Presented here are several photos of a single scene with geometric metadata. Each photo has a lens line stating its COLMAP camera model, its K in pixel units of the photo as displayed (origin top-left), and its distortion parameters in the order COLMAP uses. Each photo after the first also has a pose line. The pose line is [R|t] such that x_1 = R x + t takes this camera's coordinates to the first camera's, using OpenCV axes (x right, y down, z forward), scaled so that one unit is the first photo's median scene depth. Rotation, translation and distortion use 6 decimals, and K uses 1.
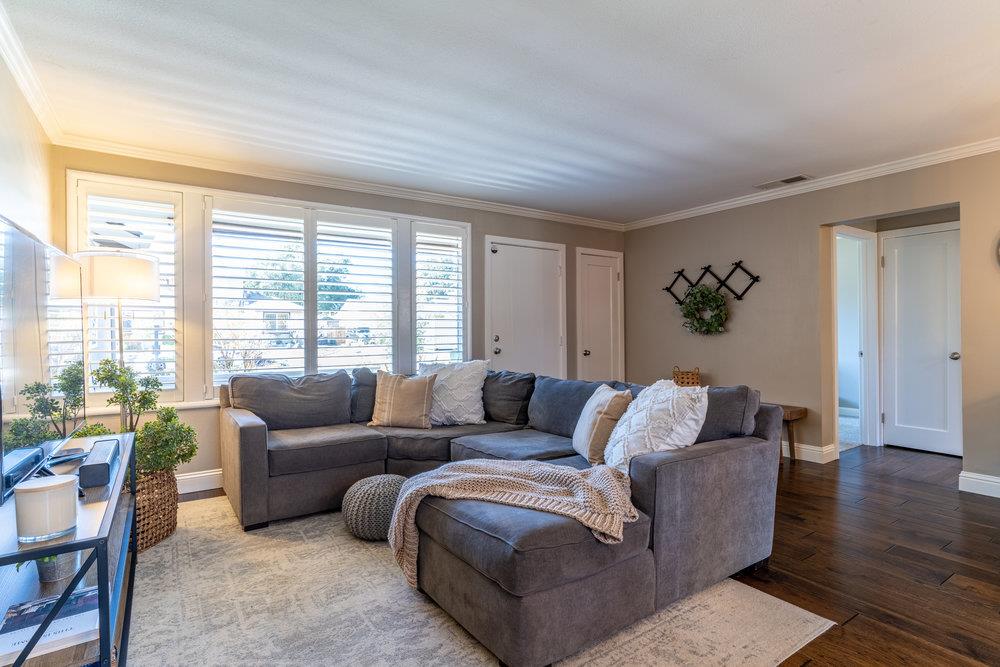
lens RADIAL K [[508.9, 0, 503.4], [0, 508.9, 334.3], [0, 0, 1]] dist [-0.005296, 0.002032]
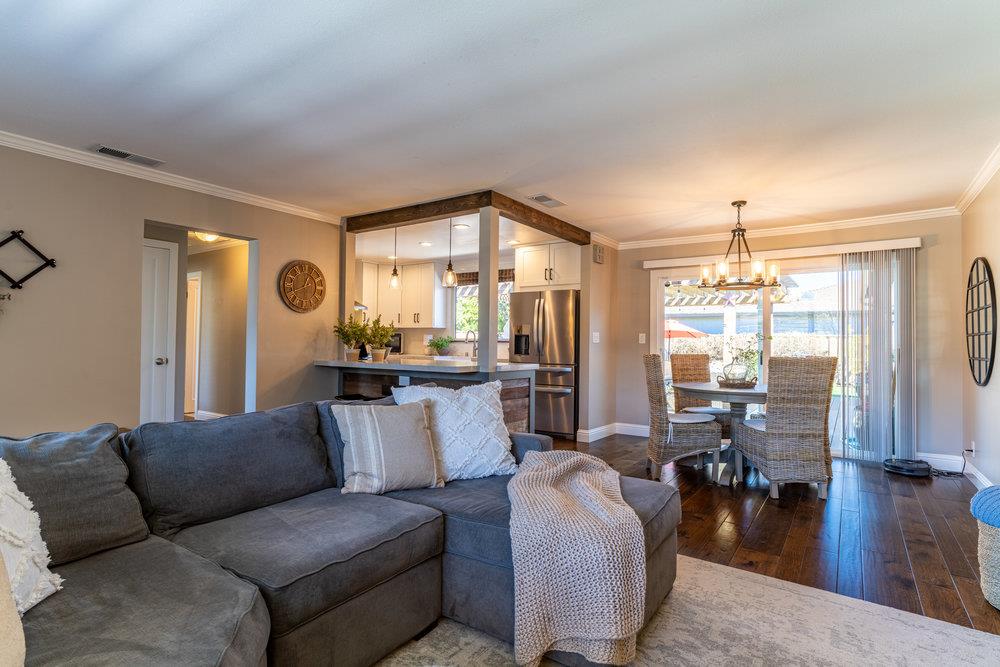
lens RADIAL K [[508.9, 0, 500.2], [0, 508.9, 332.8], [0, 0, 1]] dist [-0.005296, 0.002032]
pose [[-0.362198, 0.031074, 0.931583, -0.382800], [-0.000631, 0.999436, -0.033583, 0.011917], [-0.932101, -0.012751, -0.361974, 0.667487]]
